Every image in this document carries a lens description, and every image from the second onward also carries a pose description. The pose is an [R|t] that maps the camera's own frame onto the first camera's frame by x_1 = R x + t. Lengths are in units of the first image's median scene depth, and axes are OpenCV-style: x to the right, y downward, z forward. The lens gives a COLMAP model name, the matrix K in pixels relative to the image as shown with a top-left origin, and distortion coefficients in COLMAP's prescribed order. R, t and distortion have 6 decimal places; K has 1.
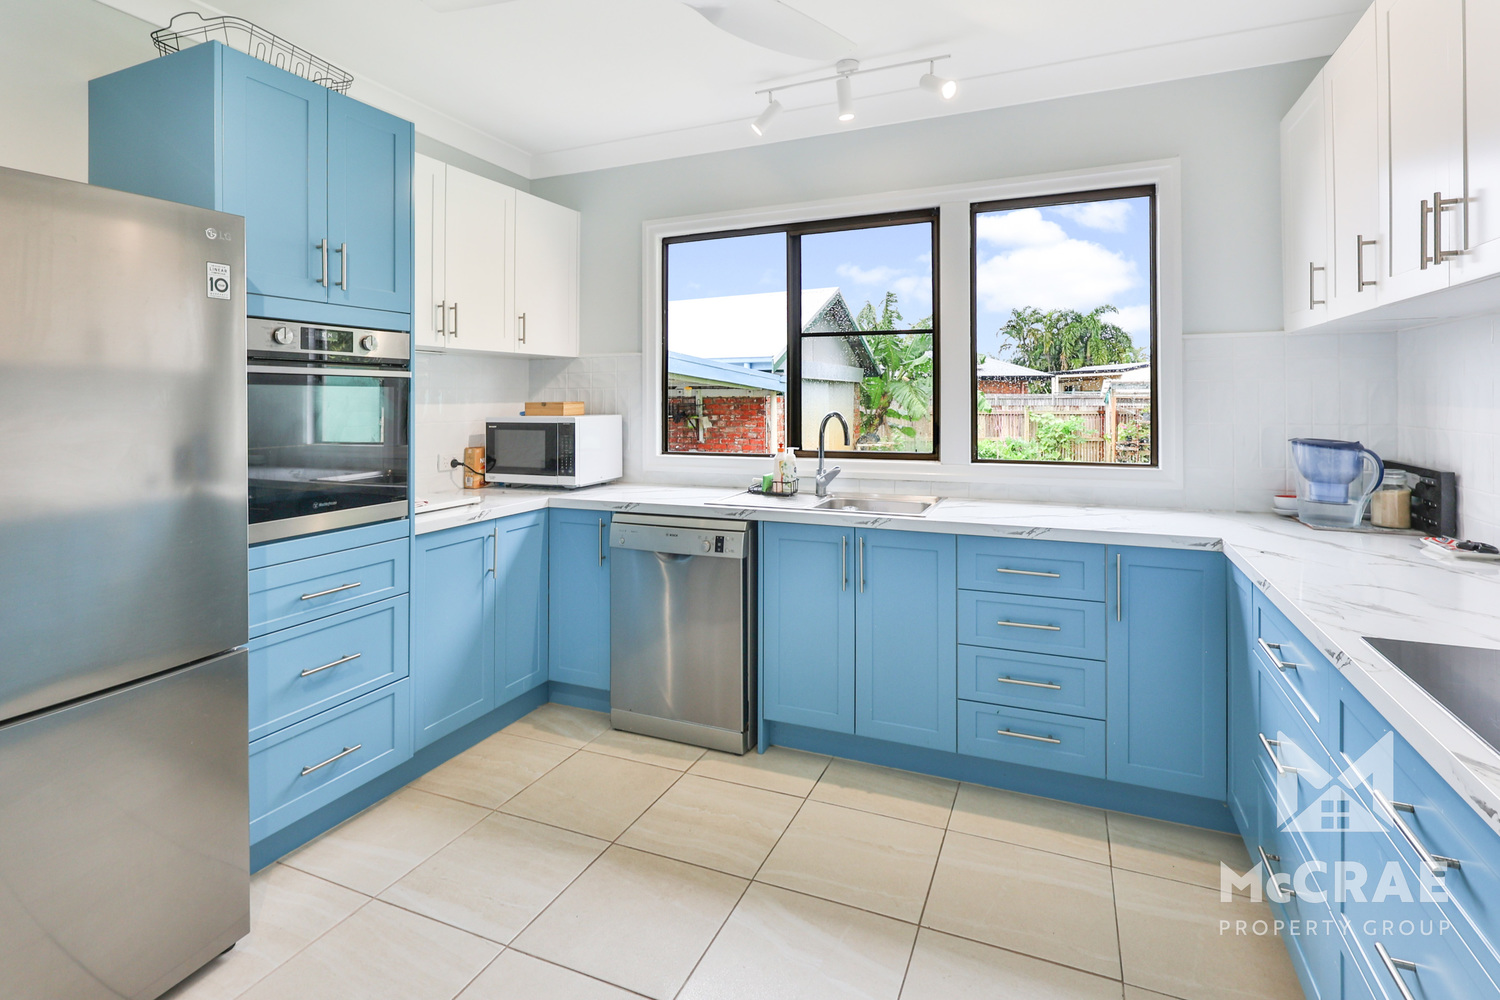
lens RADIAL K [[640.4, 0, 681.0], [0, 640.4, 417.4], [0, 0, 1]] dist [0.002307, -0.000122]
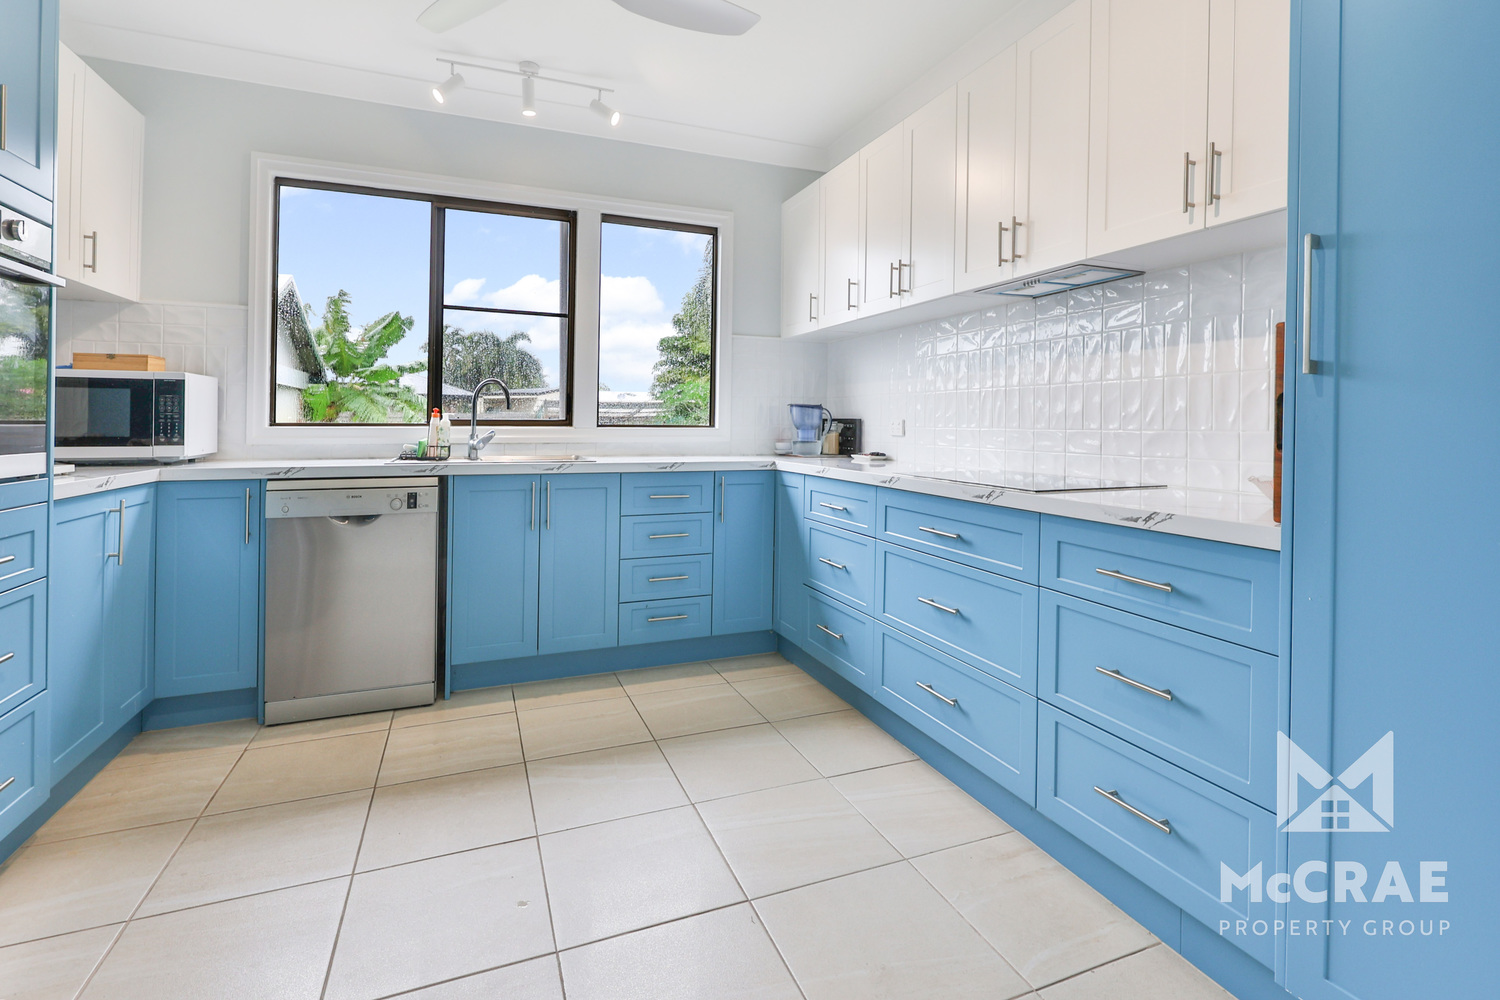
lens RADIAL K [[640.4, 0, 681.0], [0, 640.4, 417.4], [0, 0, 1]] dist [0.002307, -0.000122]
pose [[0.758508, 0.006169, 0.651634, -0.272369], [-0.009695, 0.999951, 0.001819, 0.061722], [-0.651591, -0.007698, 0.758531, -0.032764]]
